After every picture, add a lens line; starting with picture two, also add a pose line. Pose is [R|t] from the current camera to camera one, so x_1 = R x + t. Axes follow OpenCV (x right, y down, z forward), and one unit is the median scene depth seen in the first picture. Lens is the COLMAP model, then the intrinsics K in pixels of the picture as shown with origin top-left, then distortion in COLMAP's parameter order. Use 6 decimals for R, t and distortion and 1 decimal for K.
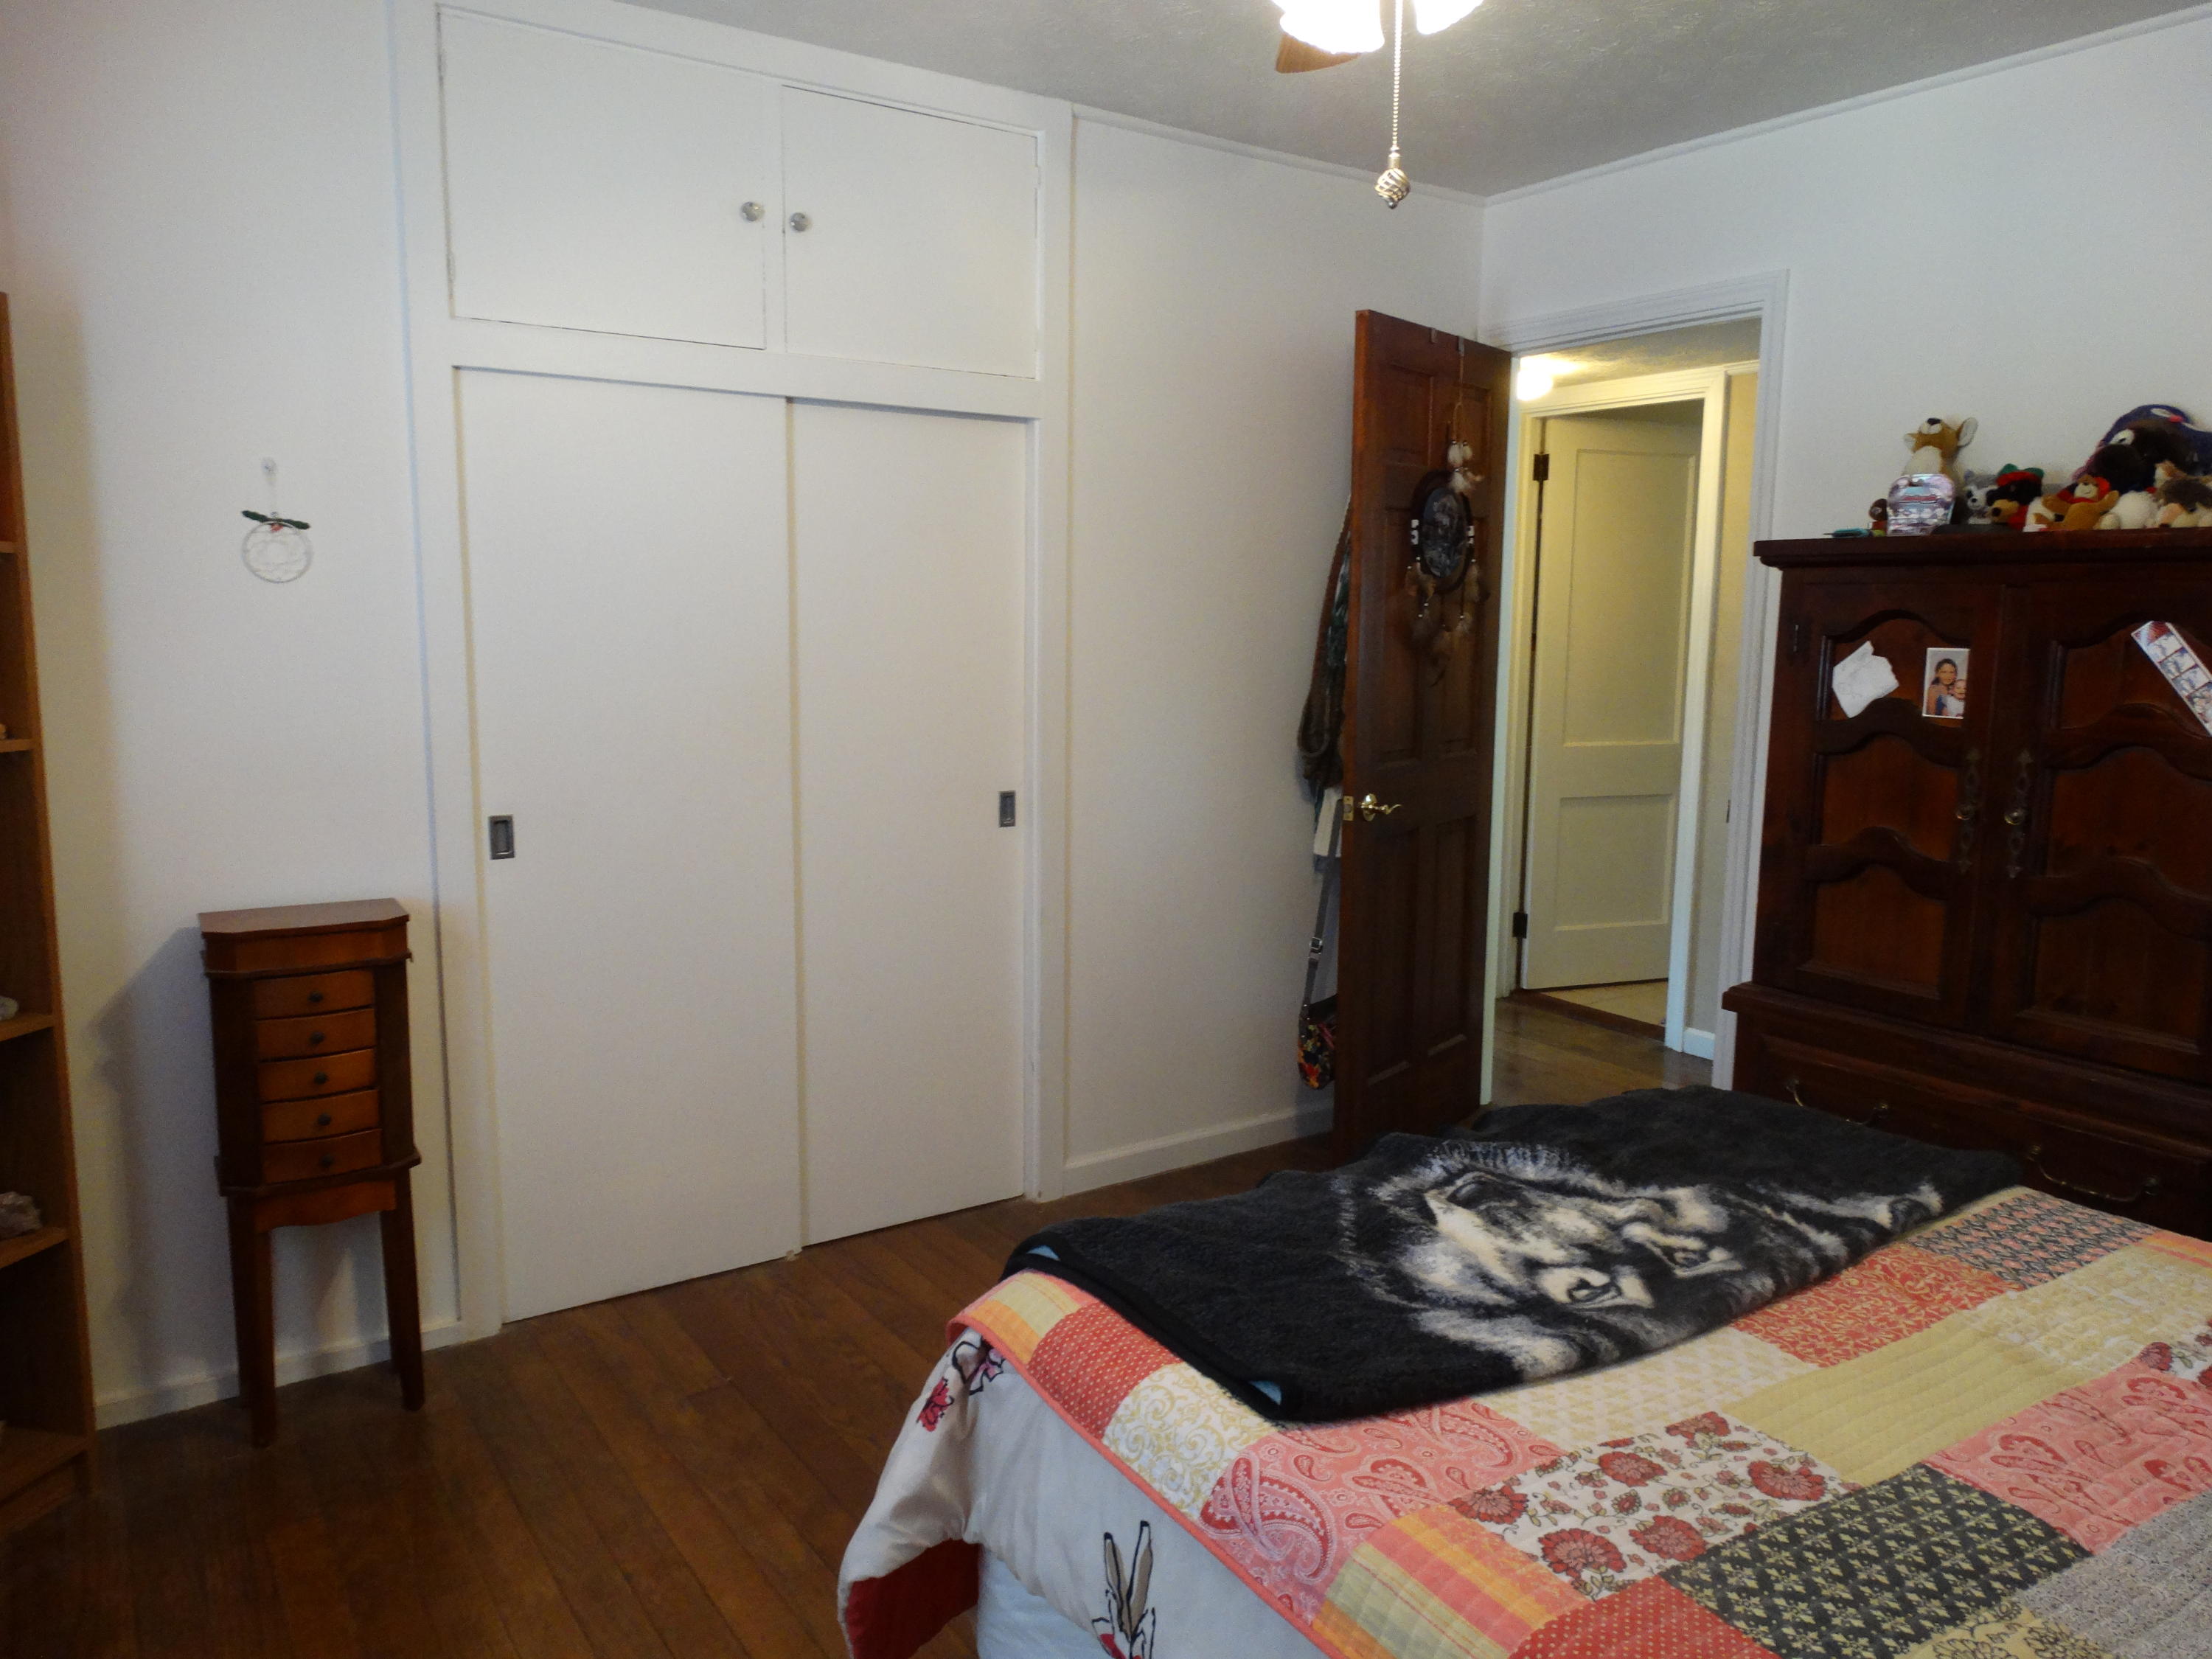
lens RADIAL K [[1563.5, 0, 1106.0], [0, 1563.5, 829.5], [0, 0, 1]] dist [0.016244, 0.001766]
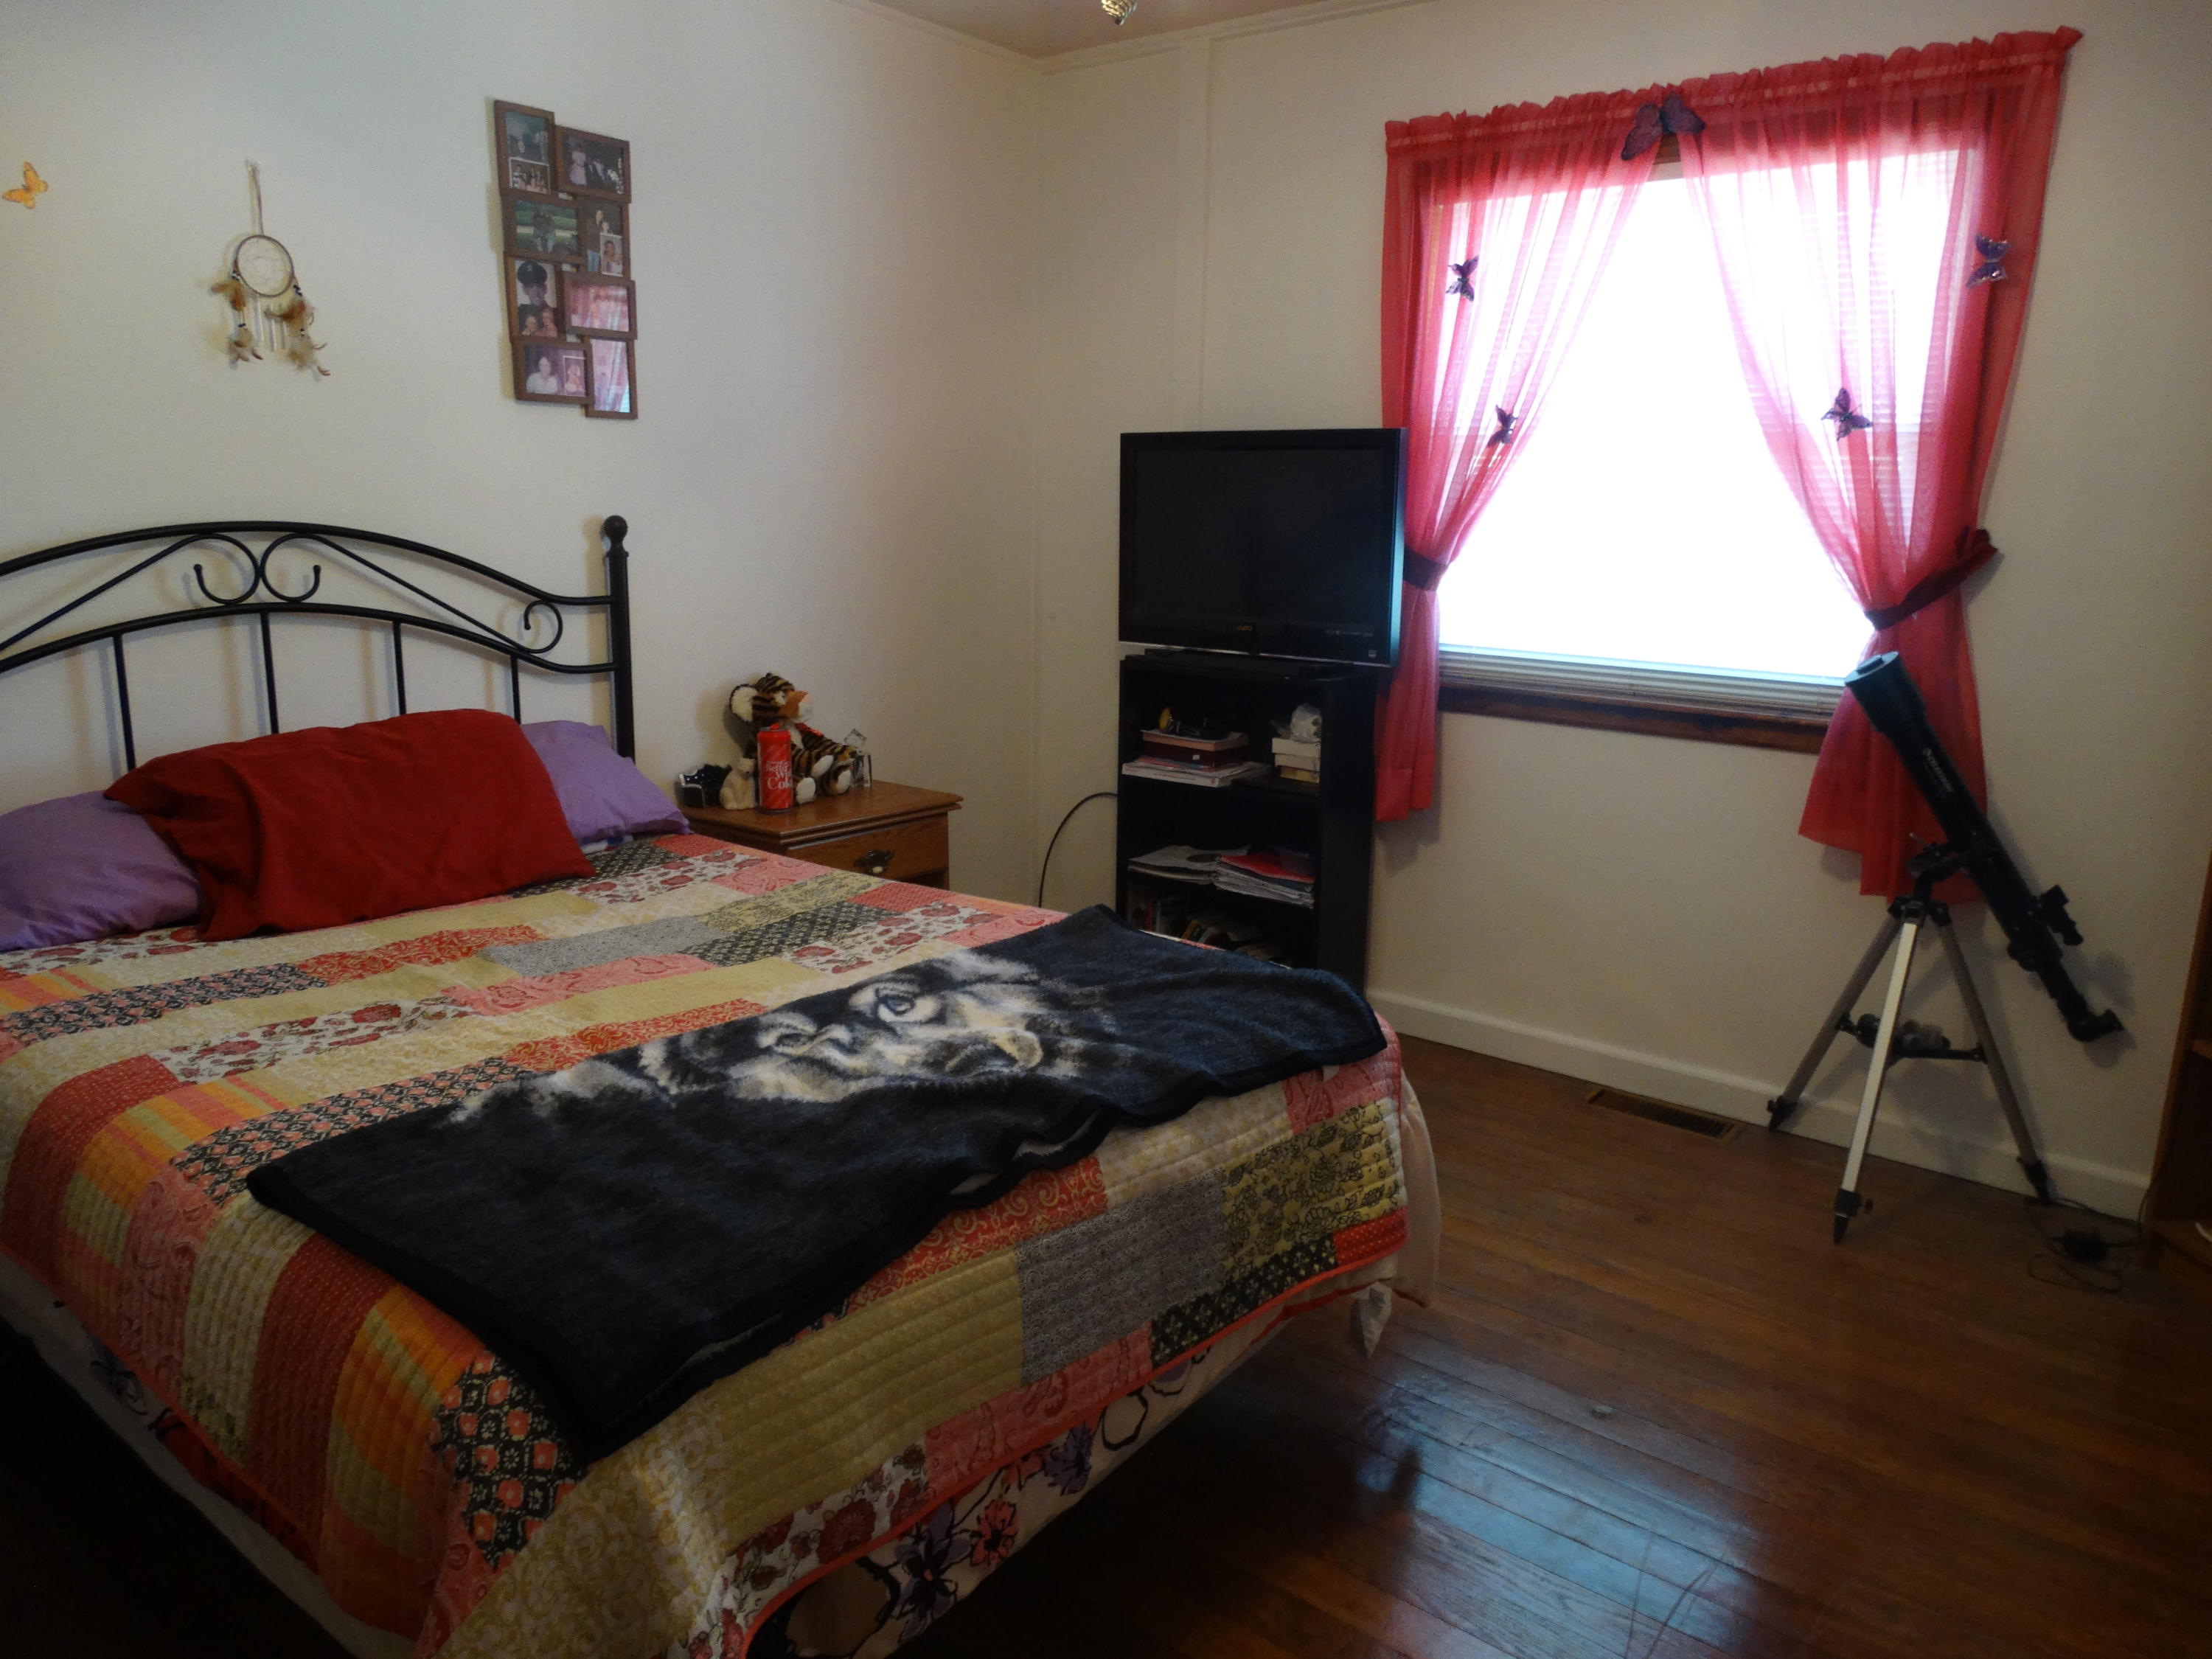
lens RADIAL K [[1563.5, 0, 1106.0], [0, 1563.5, 829.5], [0, 0, 1]] dist [0.016244, 0.001766]
pose [[-0.954771, 0.032239, -0.295591, 0.540190], [-0.073612, 0.937532, 0.340021, -0.276532], [0.288088, 0.346401, -0.892755, 2.213254]]
